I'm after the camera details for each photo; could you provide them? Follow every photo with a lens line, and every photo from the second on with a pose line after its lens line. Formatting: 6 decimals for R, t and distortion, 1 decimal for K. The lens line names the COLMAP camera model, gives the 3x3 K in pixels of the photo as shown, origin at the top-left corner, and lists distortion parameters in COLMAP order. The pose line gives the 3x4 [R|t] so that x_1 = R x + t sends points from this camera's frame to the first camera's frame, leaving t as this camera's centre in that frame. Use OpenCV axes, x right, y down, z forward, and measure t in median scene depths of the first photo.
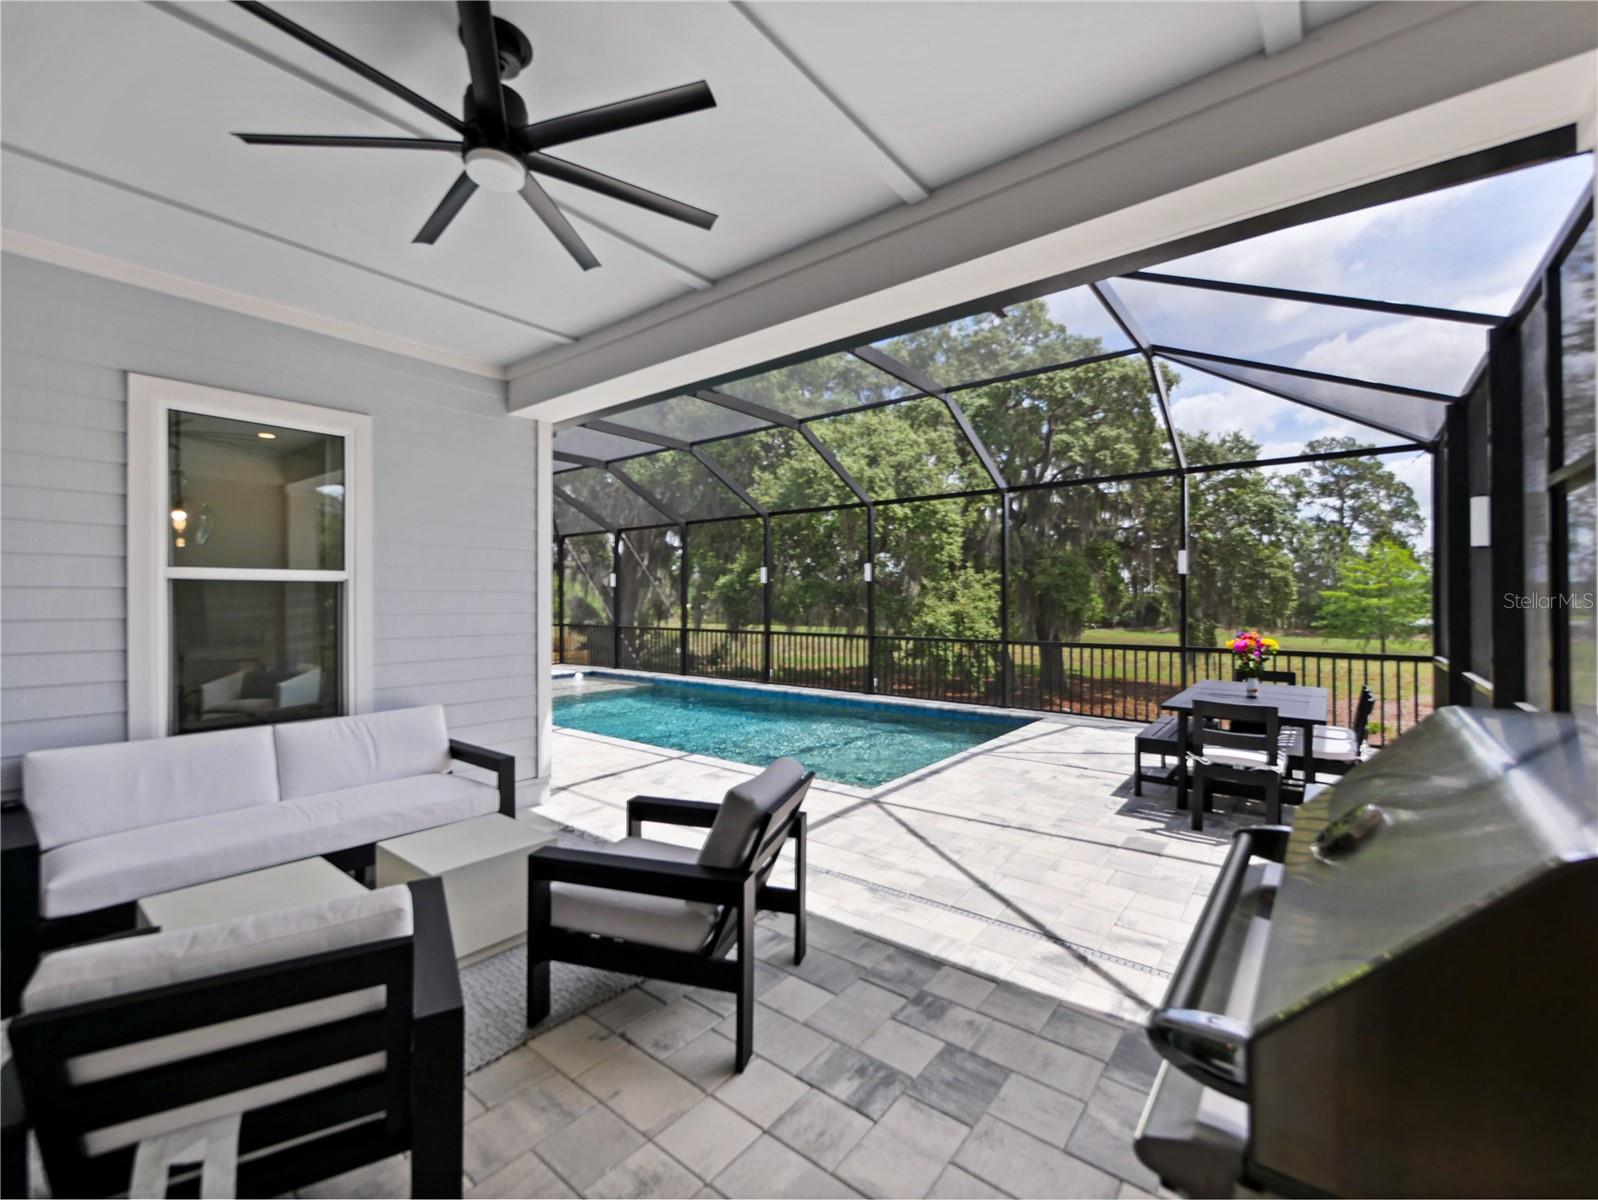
lens RADIAL K [[682.0, 0, 788.8], [0, 682.0, 602.8], [0, 0, 1]] dist [-0.000831, -0.000586]
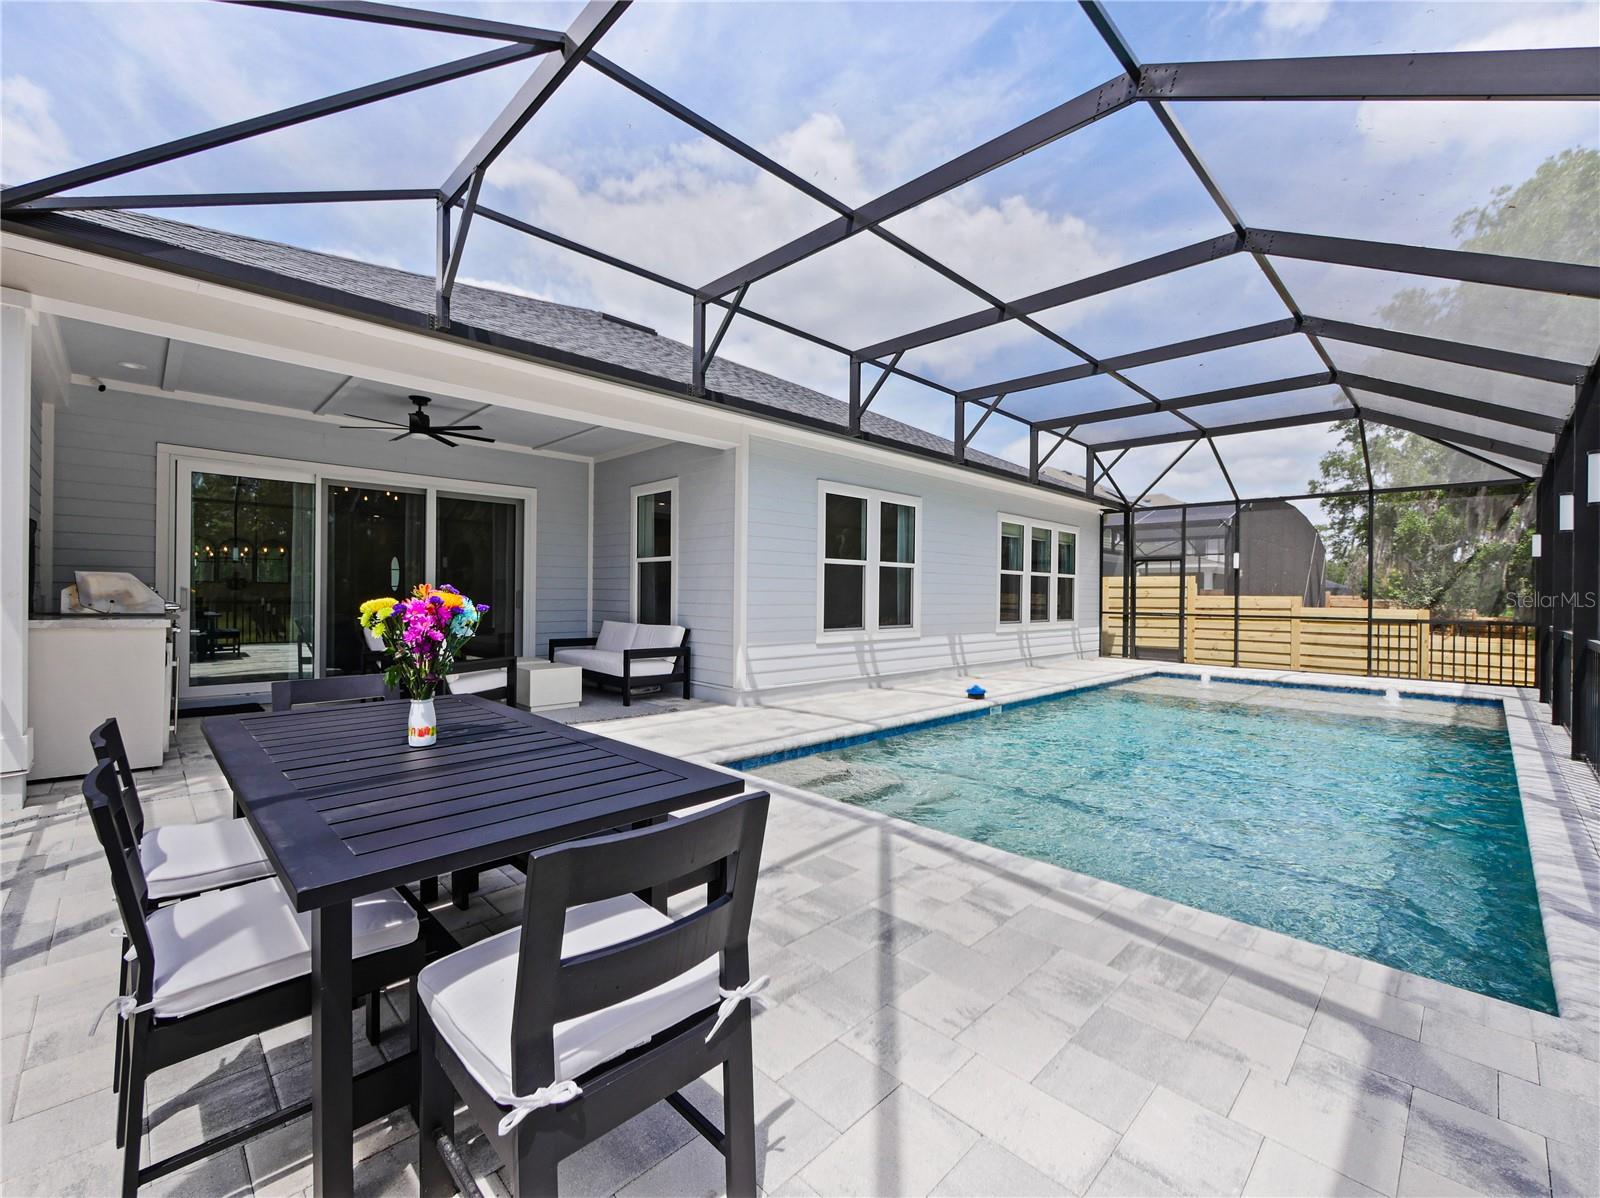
lens RADIAL K [[677.7, 0, 800.9], [0, 677.7, 593.2], [0, 0, 1]] dist [-0.011094, 0.000139]
pose [[-0.108534, -0.000249, -0.994093, 0.343921], [-0.014626, 0.999892, 0.001347, 0.014810], [0.993985, 0.014686, -0.108526, 0.413166]]
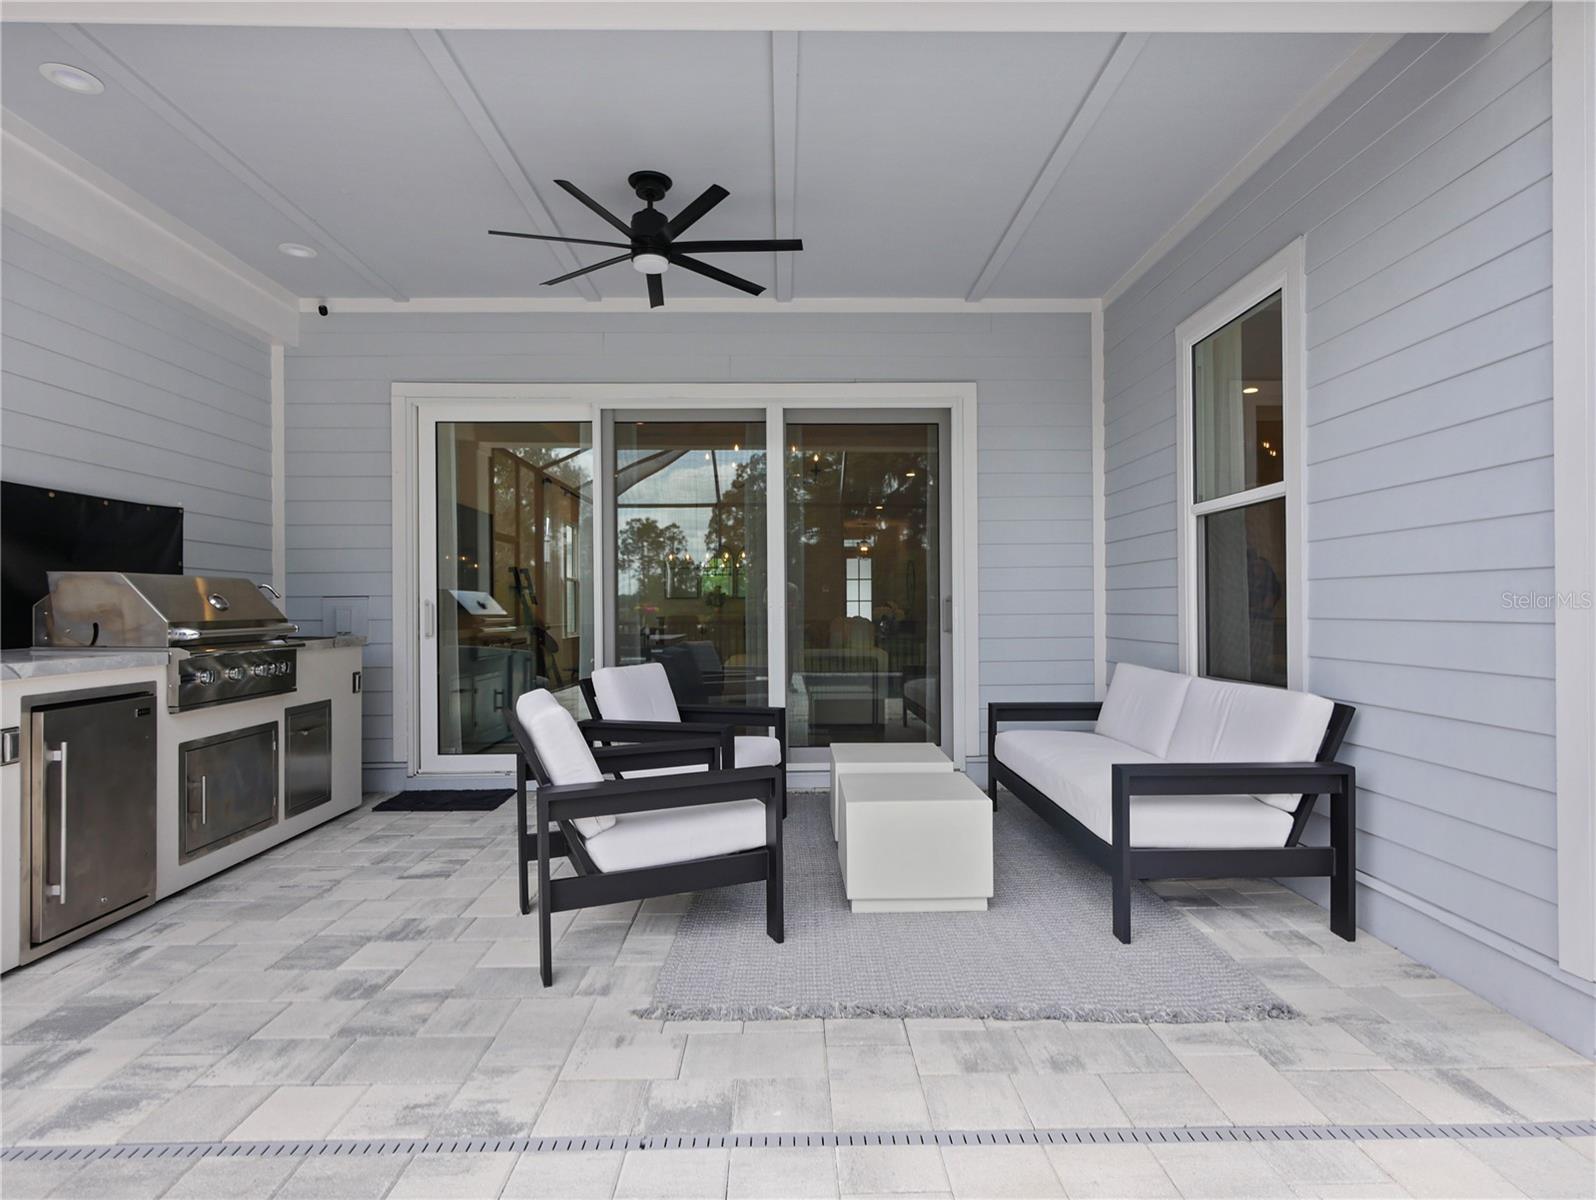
lens RADIAL K [[850.8, 0, 800.7], [0, 850.8, 605.7], [0, 0, 1]] dist [0.000931, 0.000227]
pose [[-0.766490, 0.007611, -0.642211, 0.072942], [0.007323, 0.999968, 0.003111, 0.019229], [0.642215, -0.002318, -0.766521, 0.344826]]
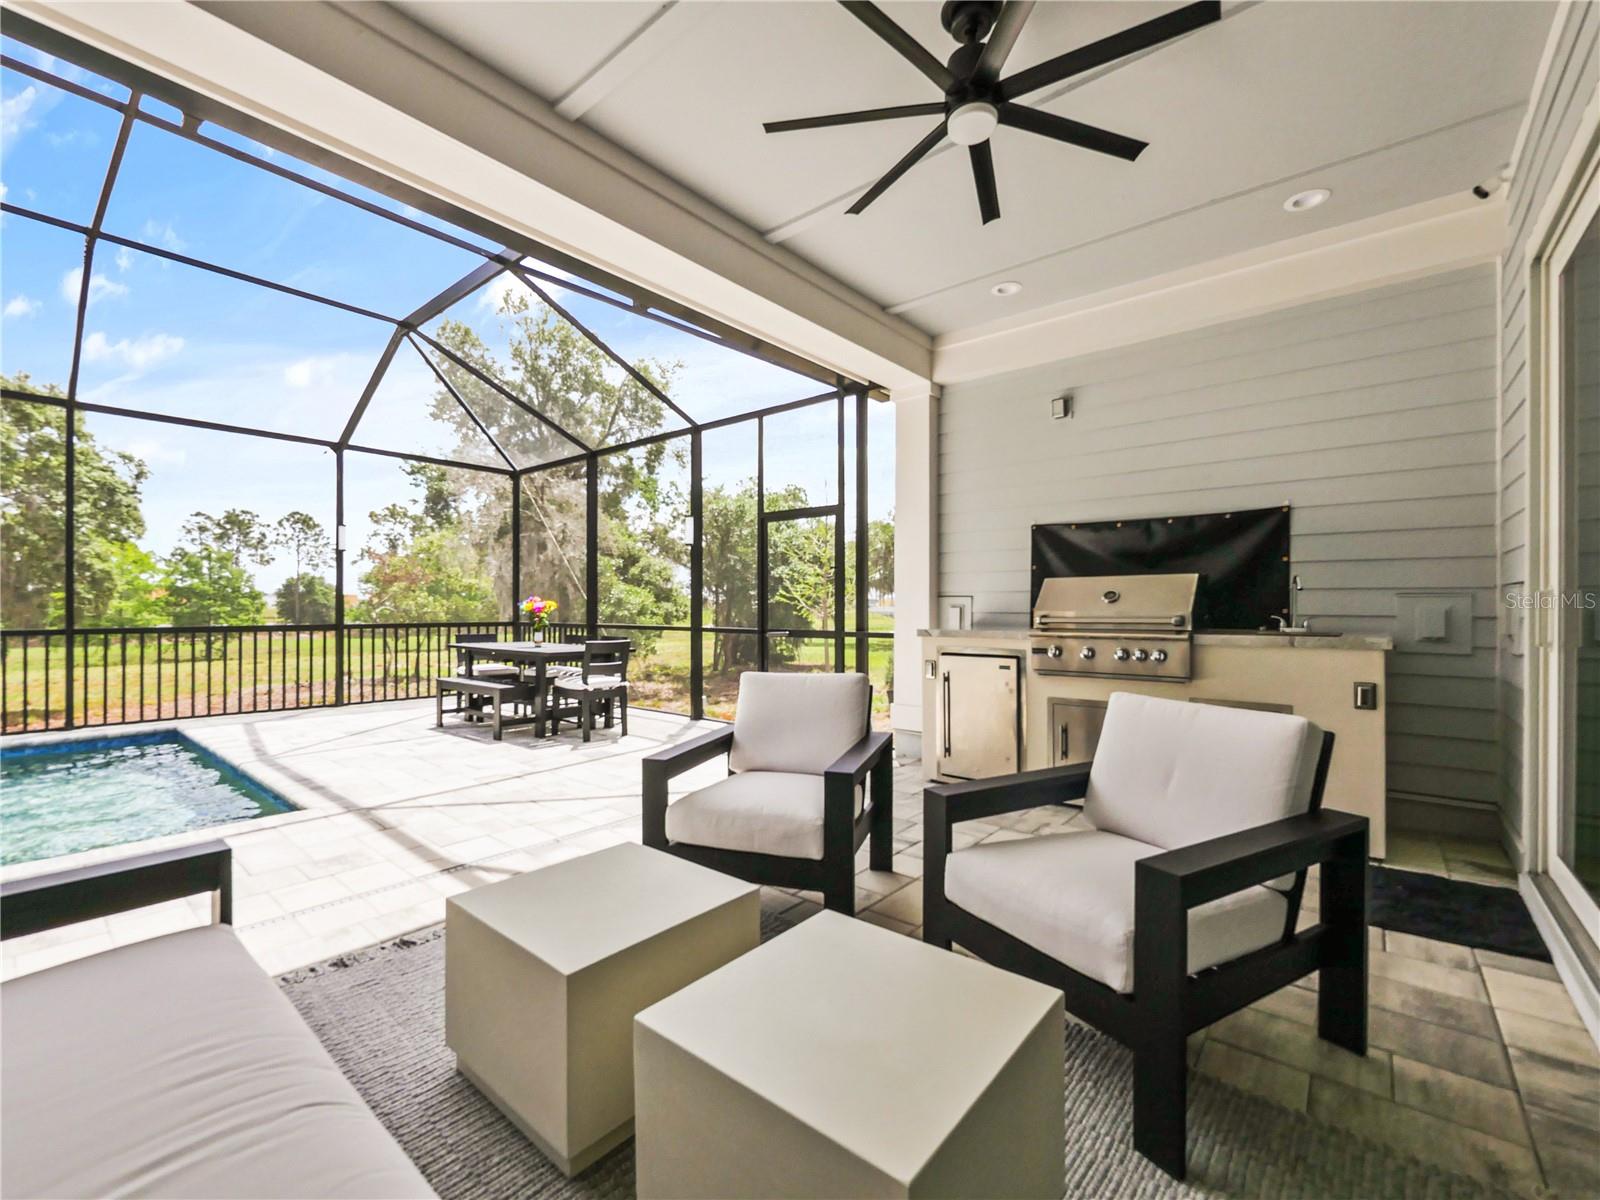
lens RADIAL K [[670.2, 0, 800.0], [0, 670.2, 607.9], [0, 0, 1]] dist [0.001075, 0.000105]
pose [[0.002860, 0.004703, 0.999985, -0.199416], [-0.001916, 0.999987, -0.004698, 0.021428], [-0.999994, -0.001902, 0.002869, 0.161982]]
